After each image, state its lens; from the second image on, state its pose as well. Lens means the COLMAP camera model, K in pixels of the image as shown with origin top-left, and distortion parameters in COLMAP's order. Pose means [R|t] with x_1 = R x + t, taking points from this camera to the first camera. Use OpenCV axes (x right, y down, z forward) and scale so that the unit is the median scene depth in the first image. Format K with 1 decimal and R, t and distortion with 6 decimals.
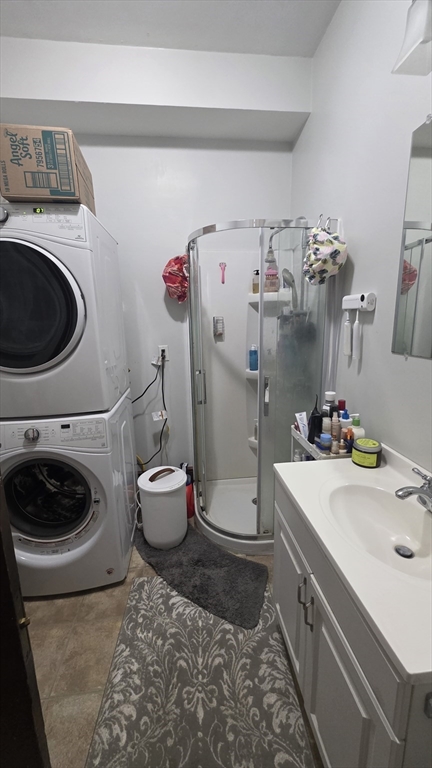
lens RADIAL K [[307.2, 0, 215.5], [0, 307.2, 384.2], [0, 0, 1]] dist [-0.001538, 0.000036]
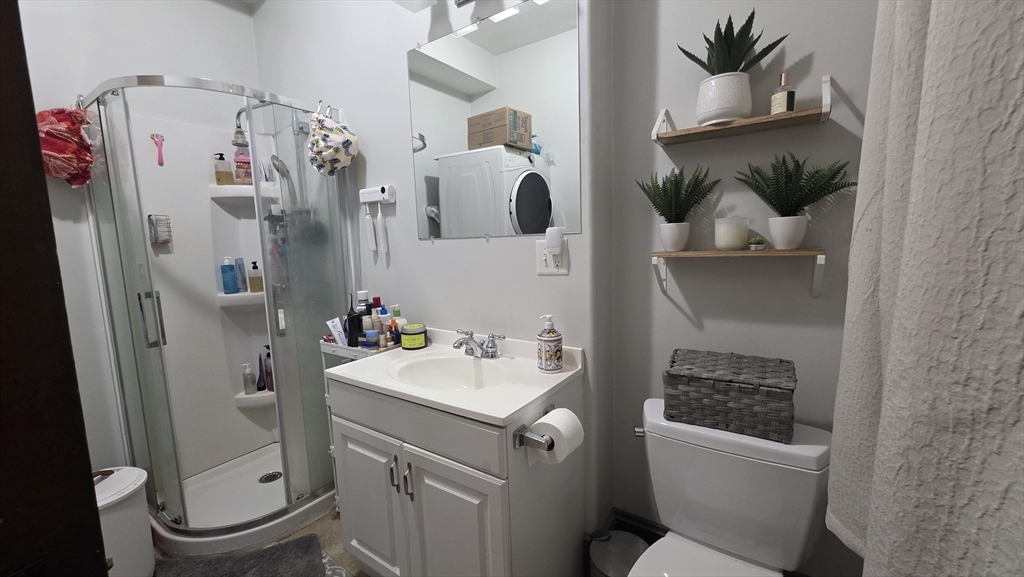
lens RADIAL K [[409.0, 0, 514.0], [0, 409.0, 290.9], [0, 0, 1]] dist [-0.000604, -0.000393]
pose [[0.649953, -0.097278, 0.753723, -0.256870], [0.177042, 0.983868, -0.025686, 0.140185], [-0.739065, 0.150136, 0.656690, -0.140836]]
